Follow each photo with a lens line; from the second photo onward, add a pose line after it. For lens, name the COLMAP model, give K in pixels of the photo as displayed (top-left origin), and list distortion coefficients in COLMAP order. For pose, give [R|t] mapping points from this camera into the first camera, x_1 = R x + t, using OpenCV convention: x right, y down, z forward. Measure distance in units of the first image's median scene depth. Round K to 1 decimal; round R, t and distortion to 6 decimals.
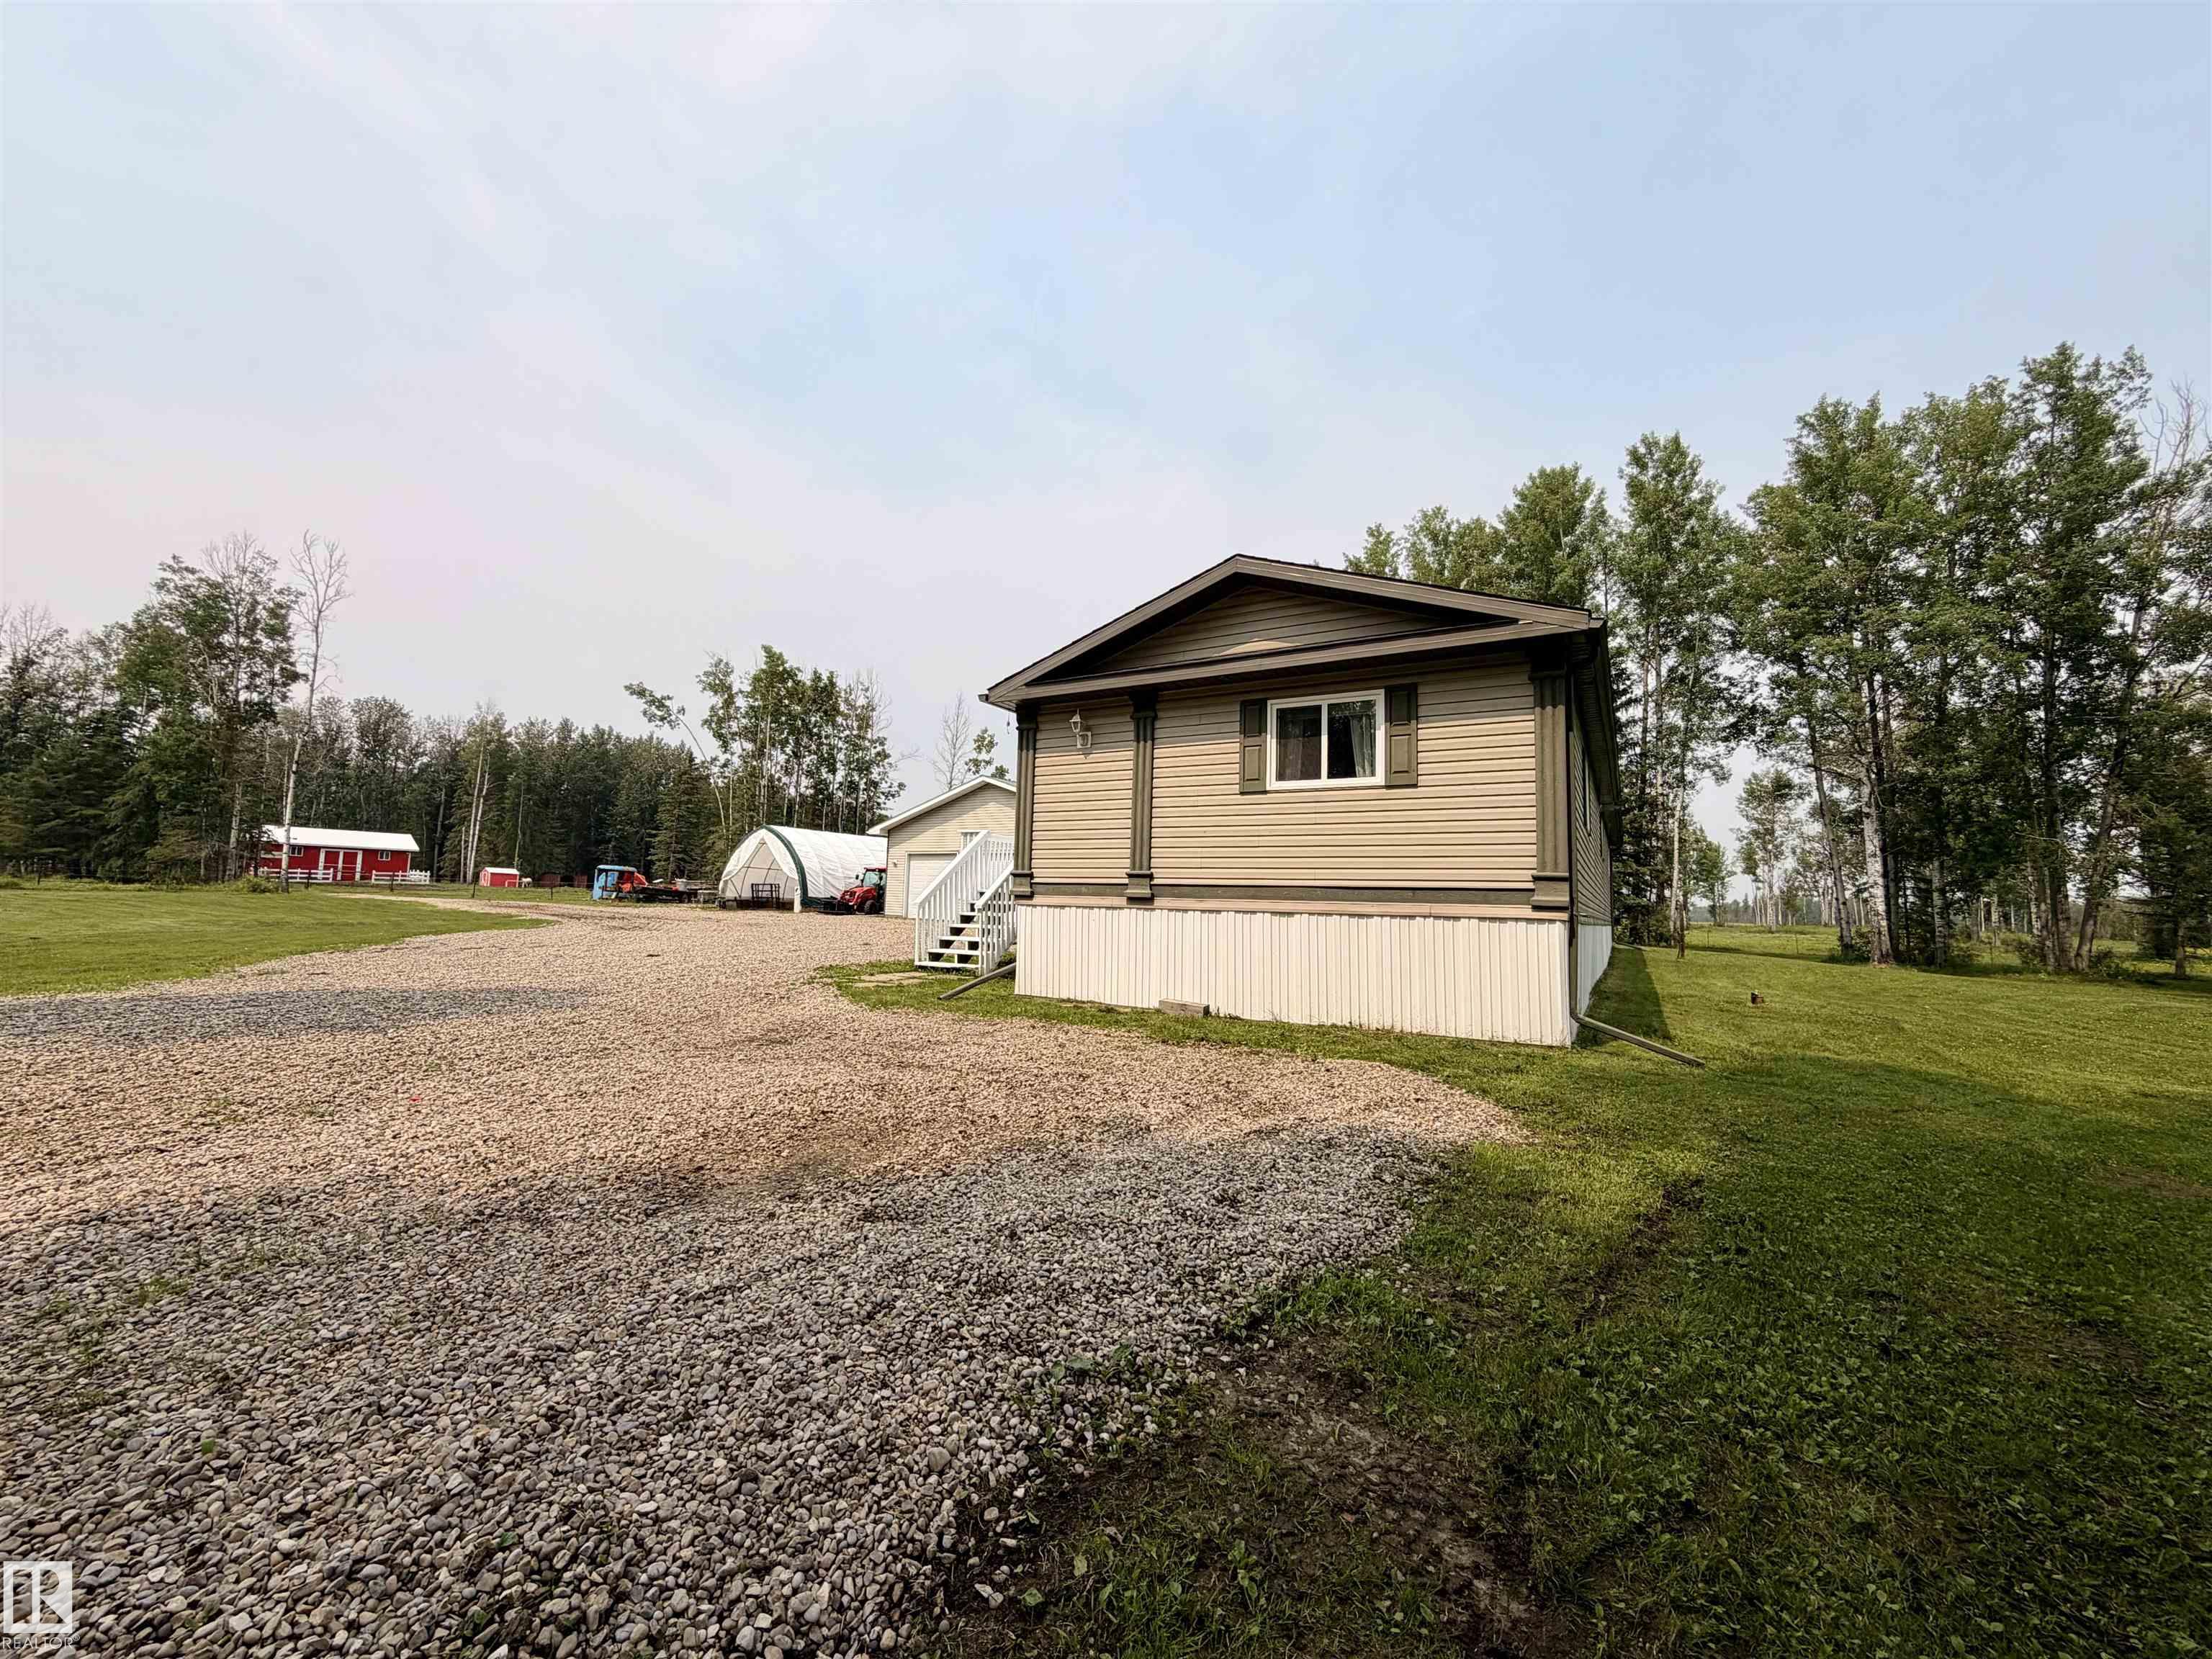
lens RADIAL K [[890.7, 0, 1096.1], [0, 890.7, 822.4], [0, 0, 1]] dist [0.002420, 0.000033]
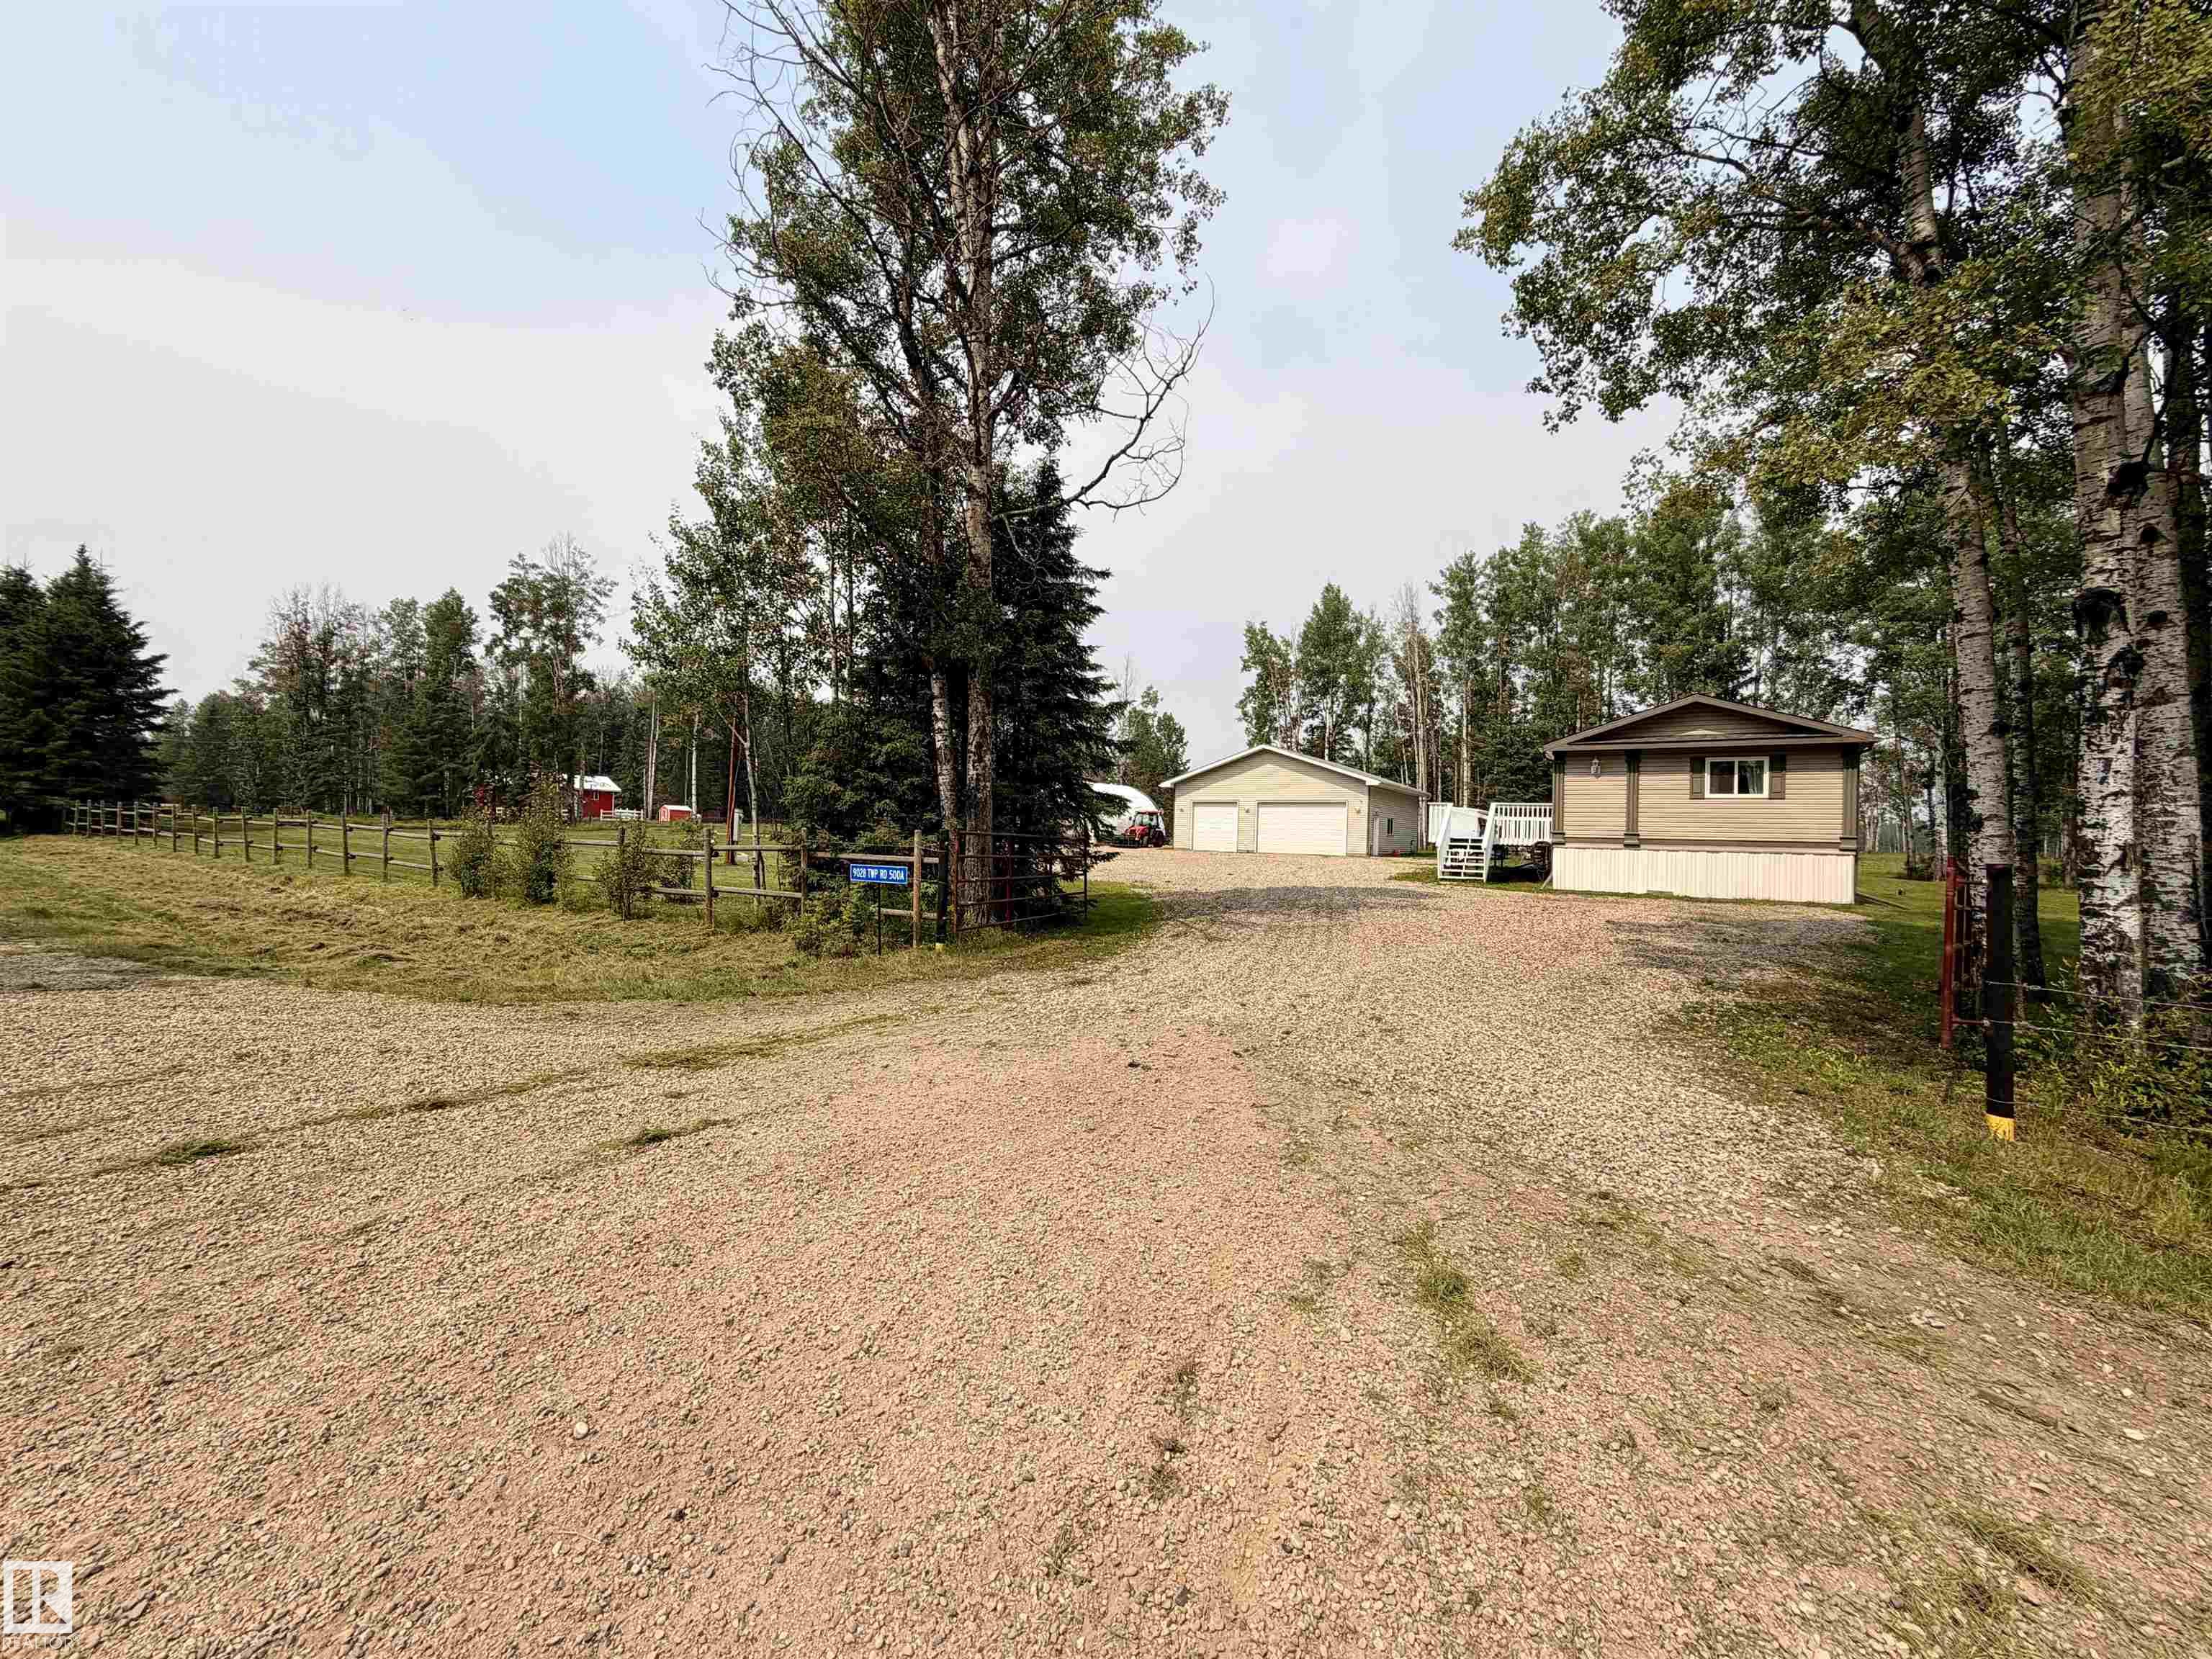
lens RADIAL K [[883.1, 0, 1100.1], [0, 883.1, 829.2], [0, 0, 1]] dist [0.002459, -0.002039]
pose [[0.999703, -0.002943, -0.024209, -0.299609], [0.005047, 0.996167, 0.087329, -0.037227], [0.023859, -0.087426, 0.995885, -0.297936]]
